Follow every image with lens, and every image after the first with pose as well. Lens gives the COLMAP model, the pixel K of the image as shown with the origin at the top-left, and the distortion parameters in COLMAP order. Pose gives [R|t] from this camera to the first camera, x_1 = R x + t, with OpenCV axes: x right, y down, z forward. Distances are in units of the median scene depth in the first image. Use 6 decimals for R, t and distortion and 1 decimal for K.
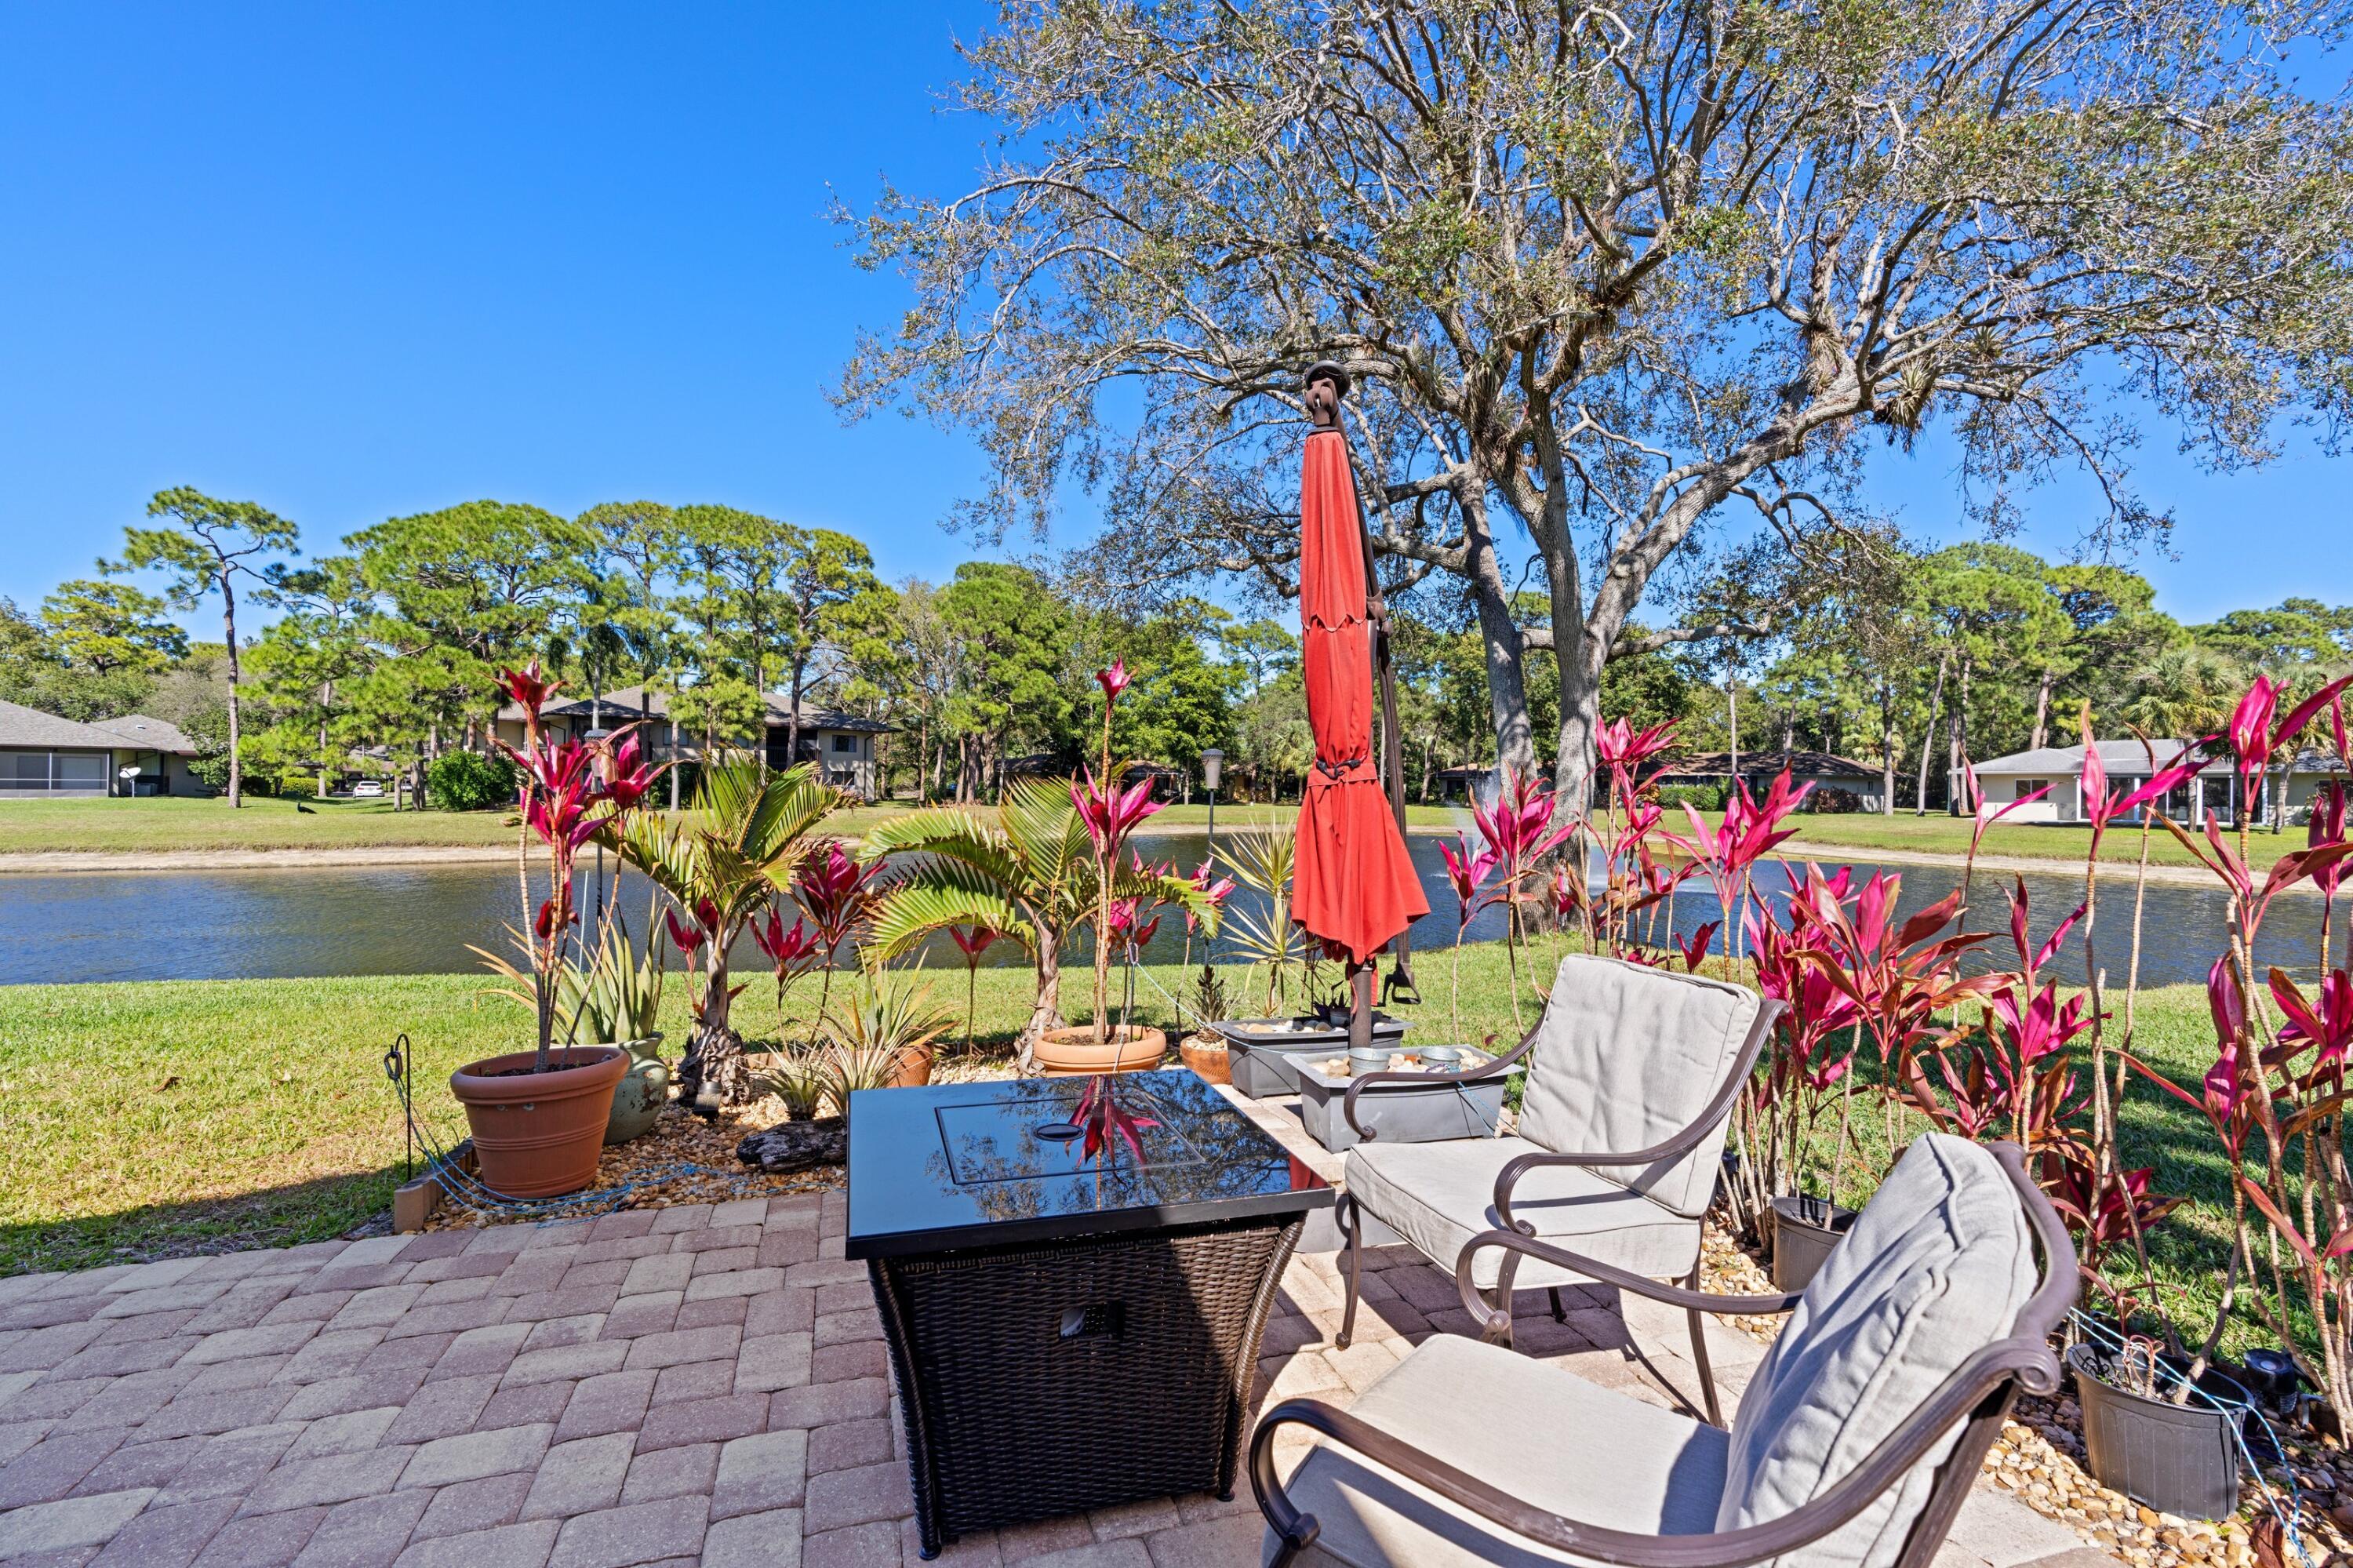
lens RADIAL K [[1055.4, 0, 1176.5], [0, 1055.4, 790.2], [0, 0, 1]] dist [0.000526, 0.000929]
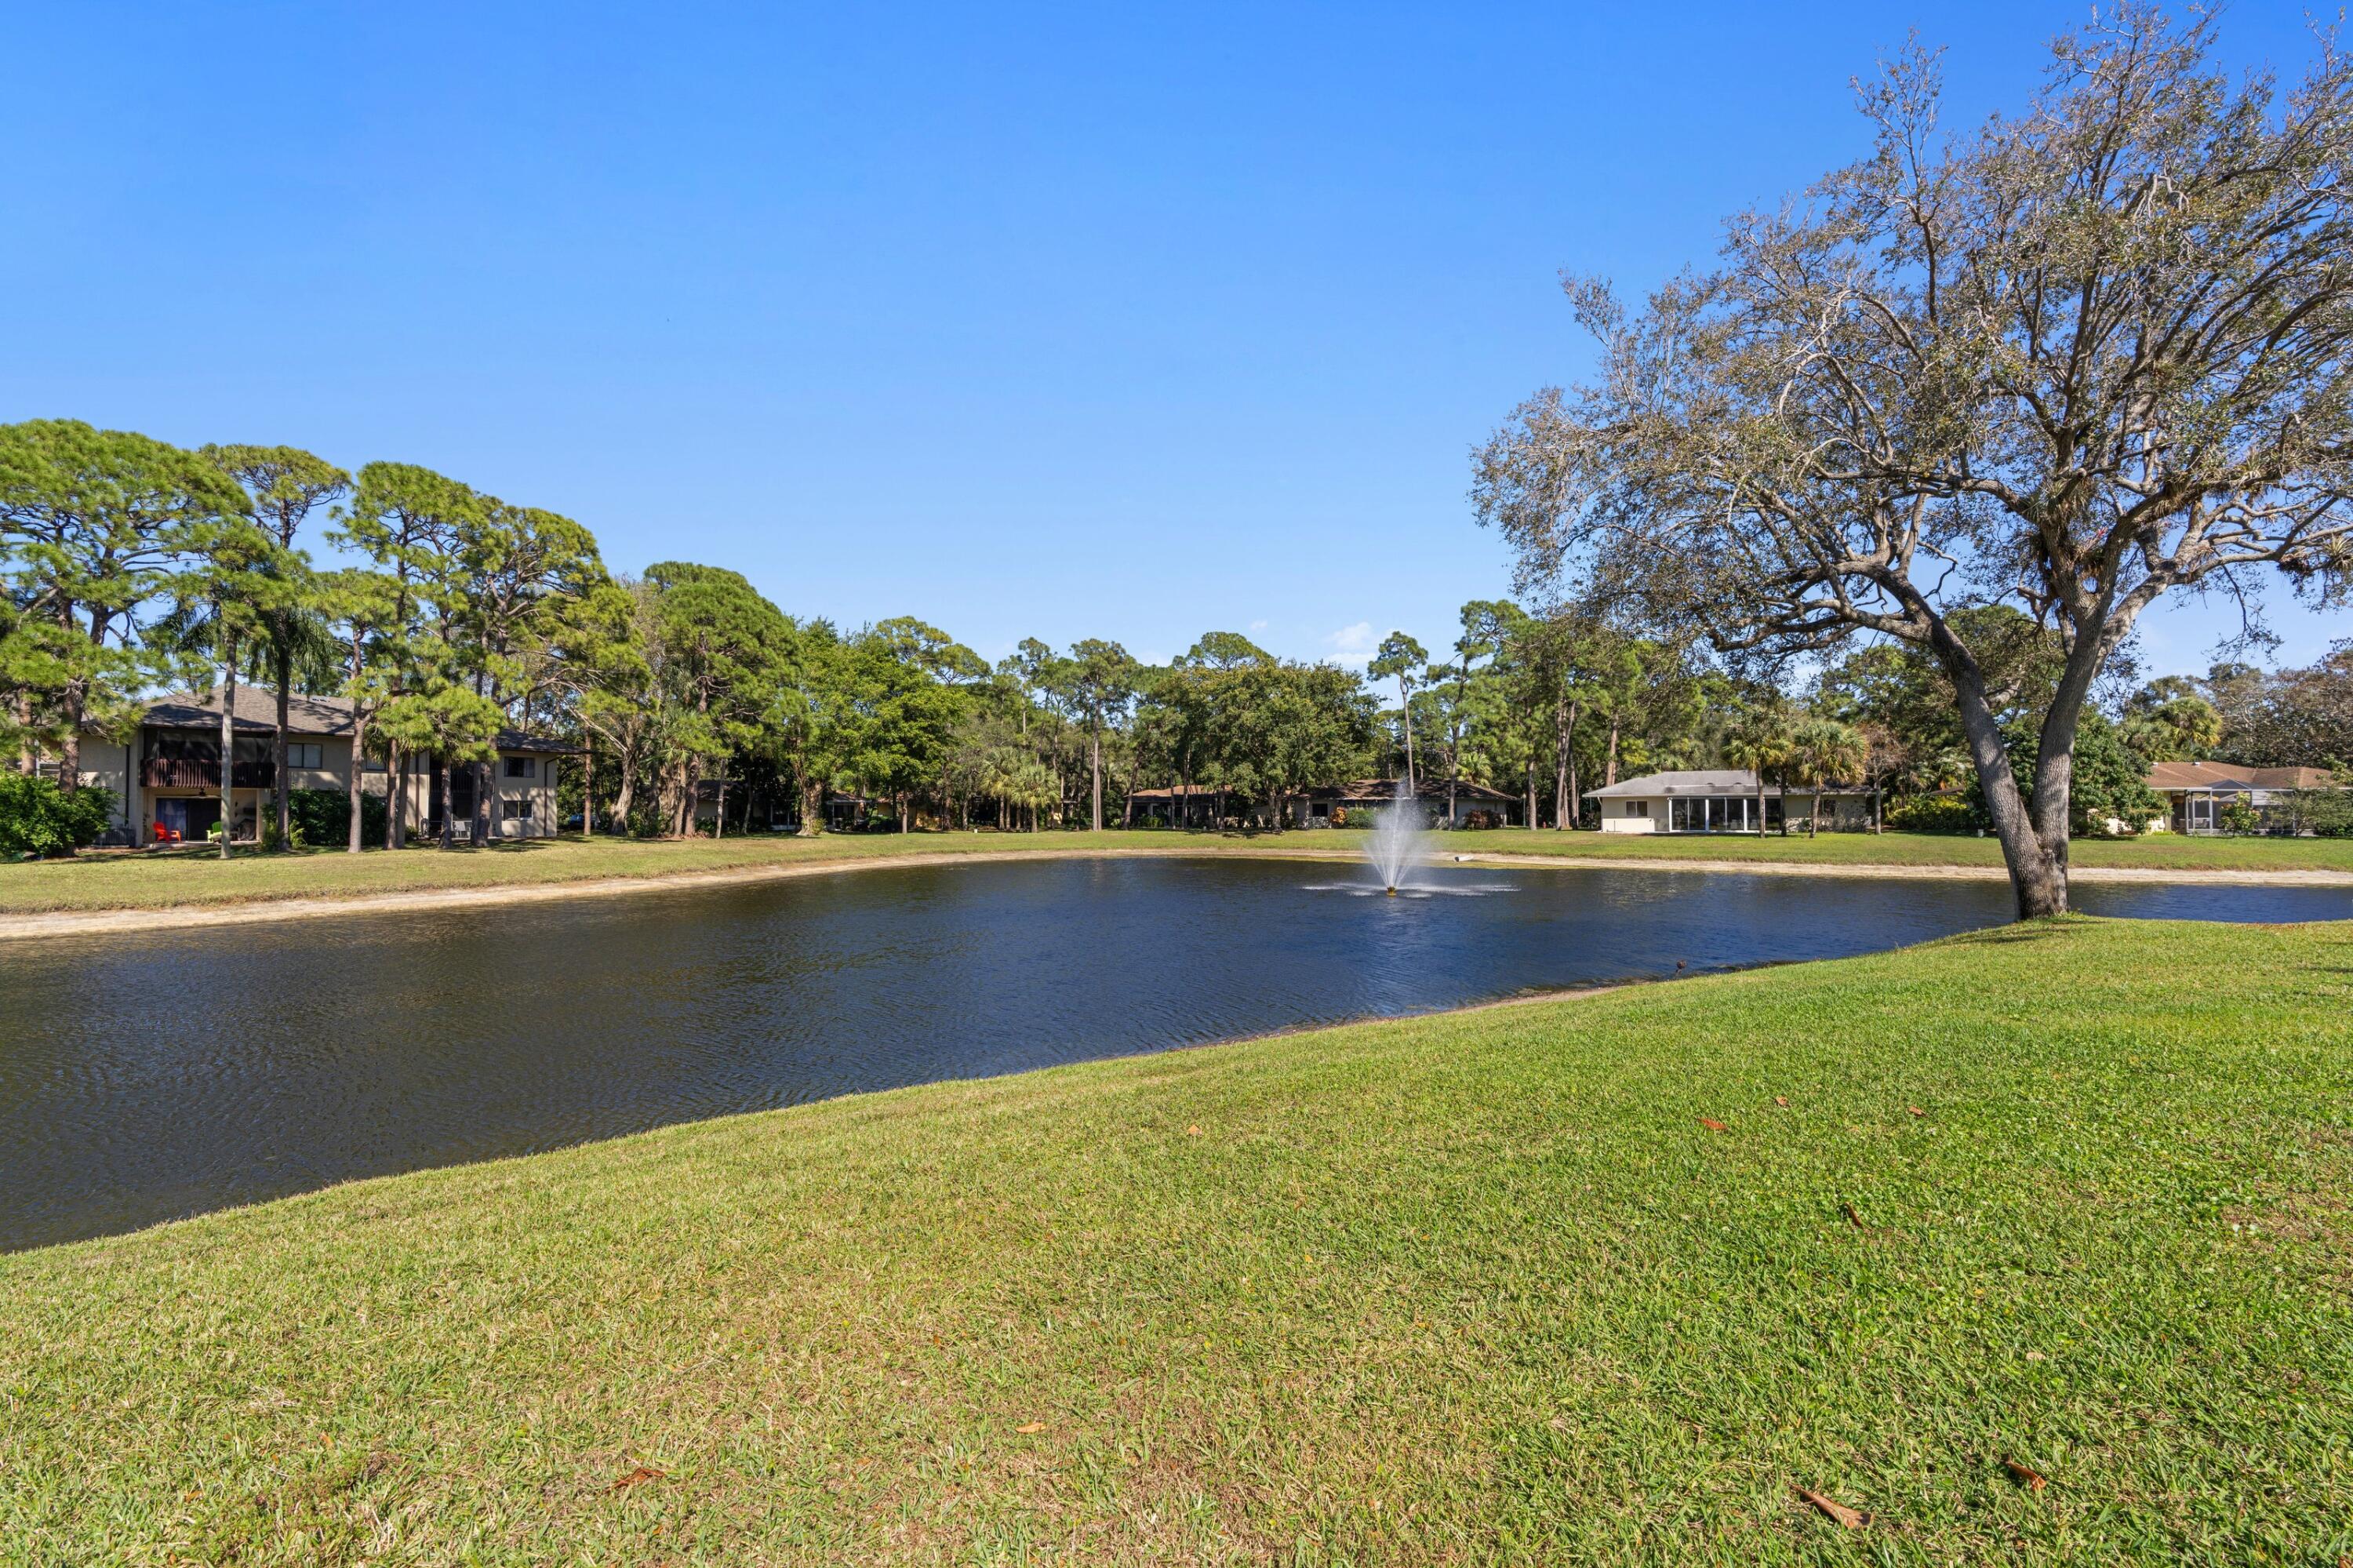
lens RADIAL K [[1055.4, 0, 1176.5], [0, 1055.4, 790.2], [0, 0, 1]] dist [0.000526, 0.000929]
pose [[0.907610, -0.002020, 0.419810, -0.229218], [0.012551, 0.999672, -0.022325, -0.001436], [-0.419627, 0.025532, 0.907337, 0.044458]]
